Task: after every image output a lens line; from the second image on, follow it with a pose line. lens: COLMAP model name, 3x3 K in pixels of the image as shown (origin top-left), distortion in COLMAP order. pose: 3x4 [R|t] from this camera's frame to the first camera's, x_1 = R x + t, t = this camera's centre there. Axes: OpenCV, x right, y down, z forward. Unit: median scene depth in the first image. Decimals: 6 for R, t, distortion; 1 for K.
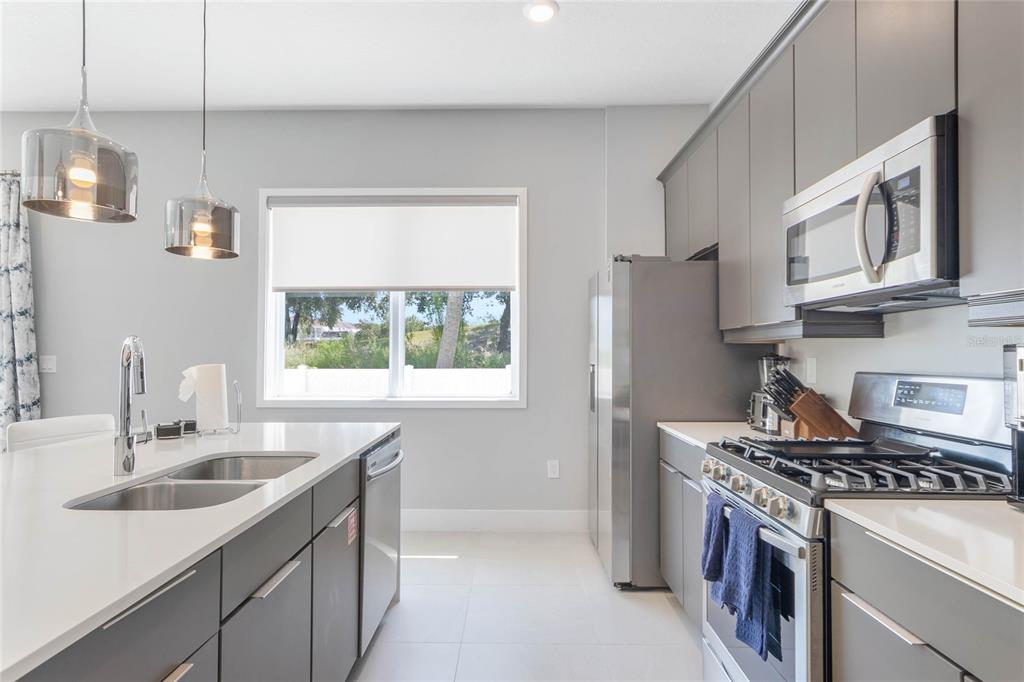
lens RADIAL K [[554.9, 0, 520.2], [0, 554.9, 351.7], [0, 0, 1]] dist [0.006343, -0.000450]
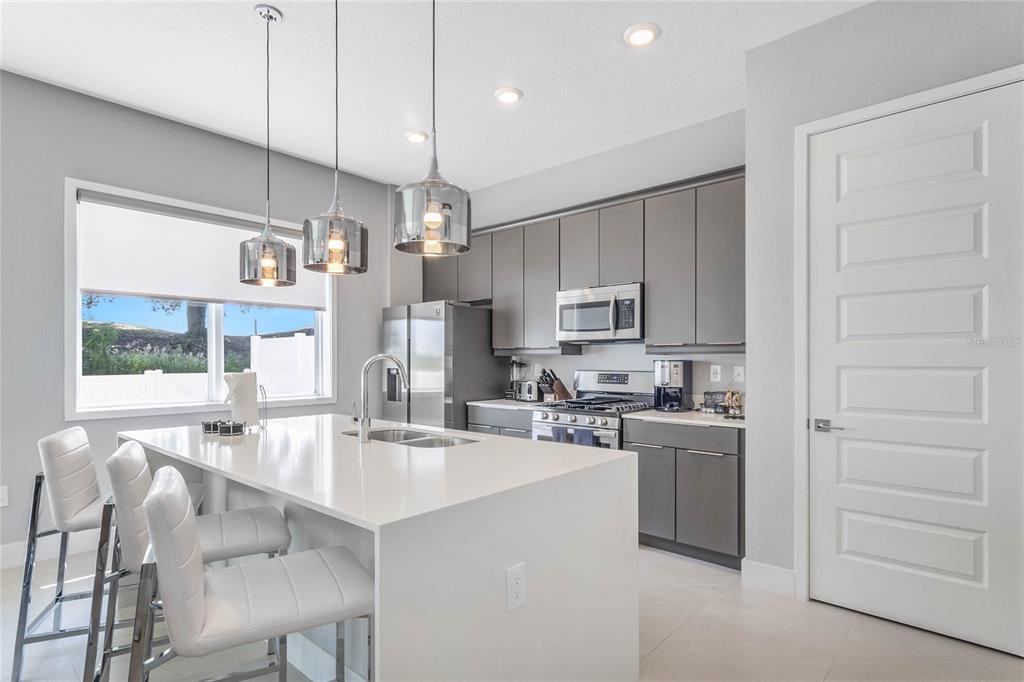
lens RADIAL K [[554.9, 0, 501.4], [0, 554.9, 363.3], [0, 0, 1]] dist [0.006343, -0.000450]
pose [[0.656939, 0.002894, 0.753938, -0.948944], [-0.009231, 0.999949, 0.004205, 0.000384], [-0.753887, -0.009722, 0.656932, -0.191072]]
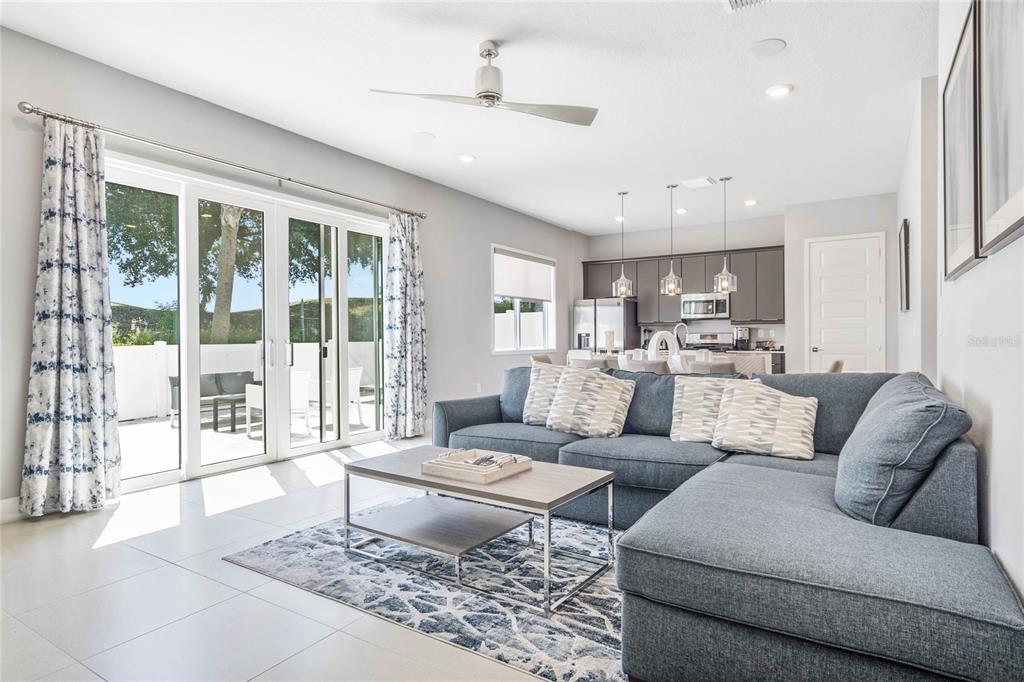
lens RADIAL K [[554.9, 0, 535.2], [0, 554.9, 350.7], [0, 0, 1]] dist [0.006343, -0.000450]
pose [[0.512102, -0.020693, 0.858675, -2.866024], [-0.002993, 0.999661, 0.025876, 0.047865], [-0.858919, -0.015821, 0.511866, -0.189136]]
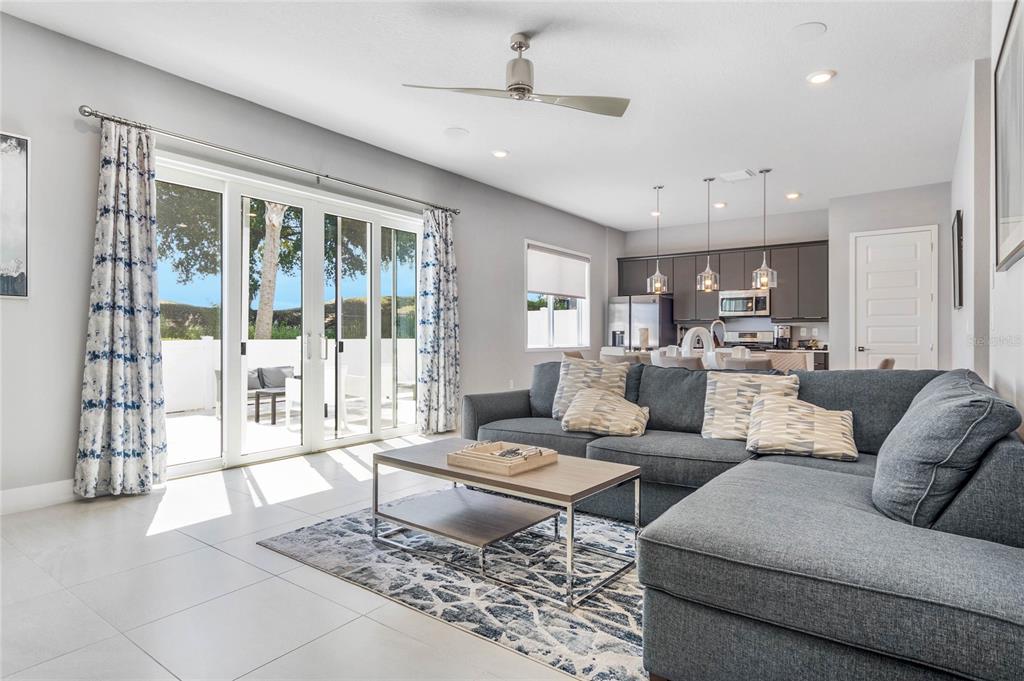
lens RADIAL K [[559.1, 0, 532.7], [0, 559.1, 347.4], [0, 0, 1]] dist [0.000302, 0.001278]
pose [[0.570314, -0.011601, 0.821345, -2.855554], [-0.011184, 0.999698, 0.021886, 0.061327], [-0.821351, -0.021668, 0.570012, -0.203314]]
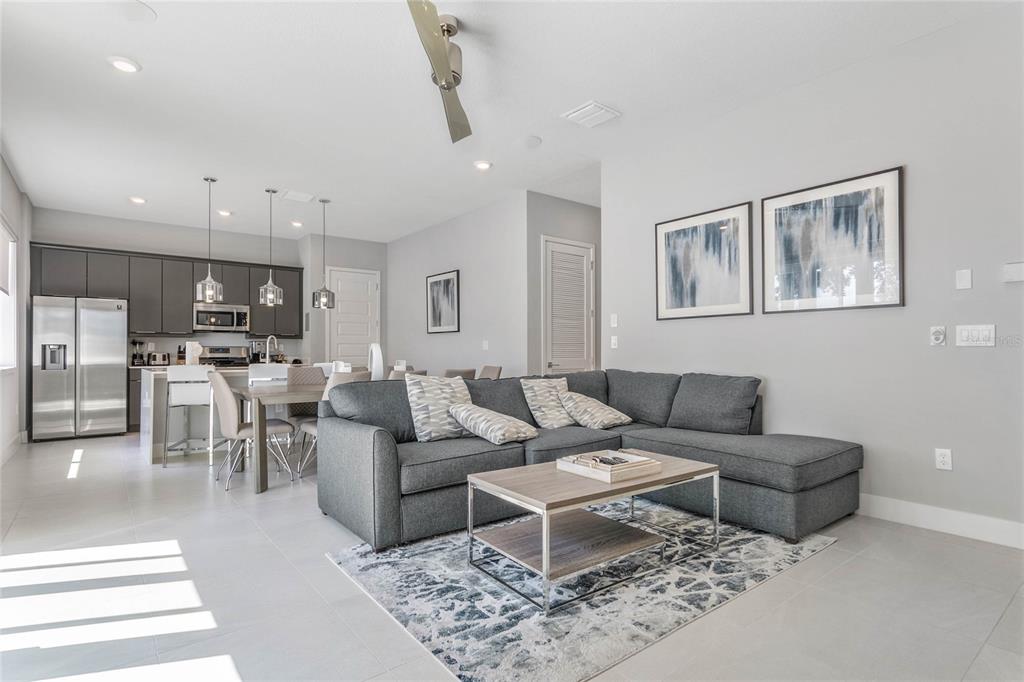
lens RADIAL K [[510.9, 0, 505.7], [0, 510.9, 346.1], [0, 0, 1]] dist [-0.005236, -0.000227]
pose [[-0.617600, 0.012374, 0.786395, -2.724679], [-0.003227, 0.999828, -0.018267, 0.069649], [-0.786486, -0.013820, -0.617453, 1.097589]]
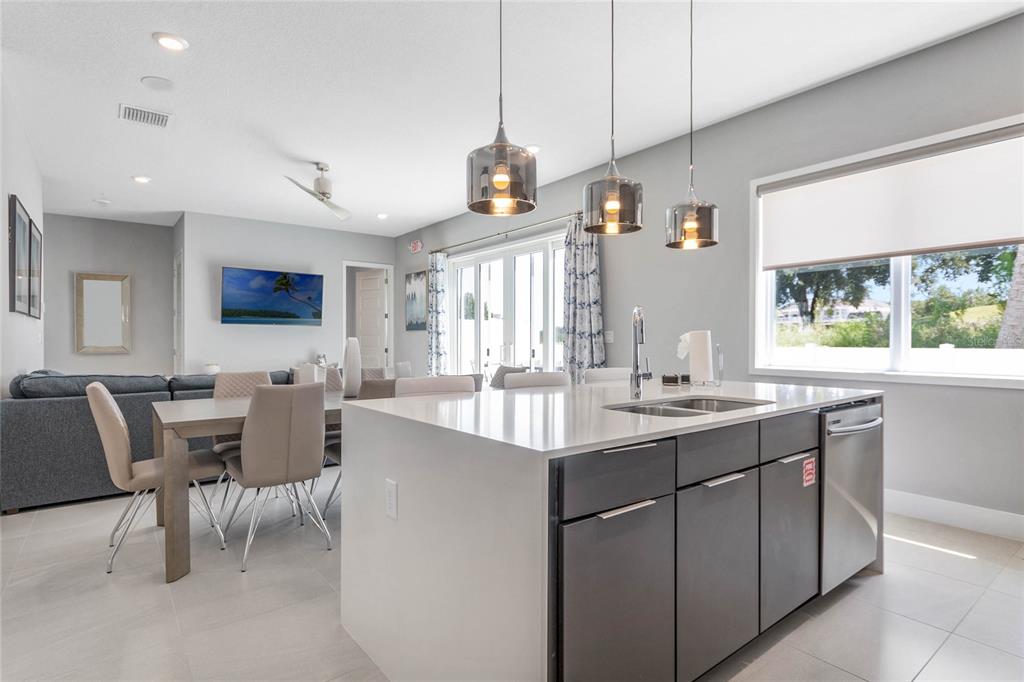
lens RADIAL K [[554.9, 0, 520.8], [0, 554.9, 345.0], [0, 0, 1]] dist [0.006343, -0.000450]
pose [[0.634051, -0.003123, -0.773285, 0.146208], [0.014043, 0.999873, 0.007477, 0.033992], [0.773164, -0.015599, 0.634014, -0.109900]]
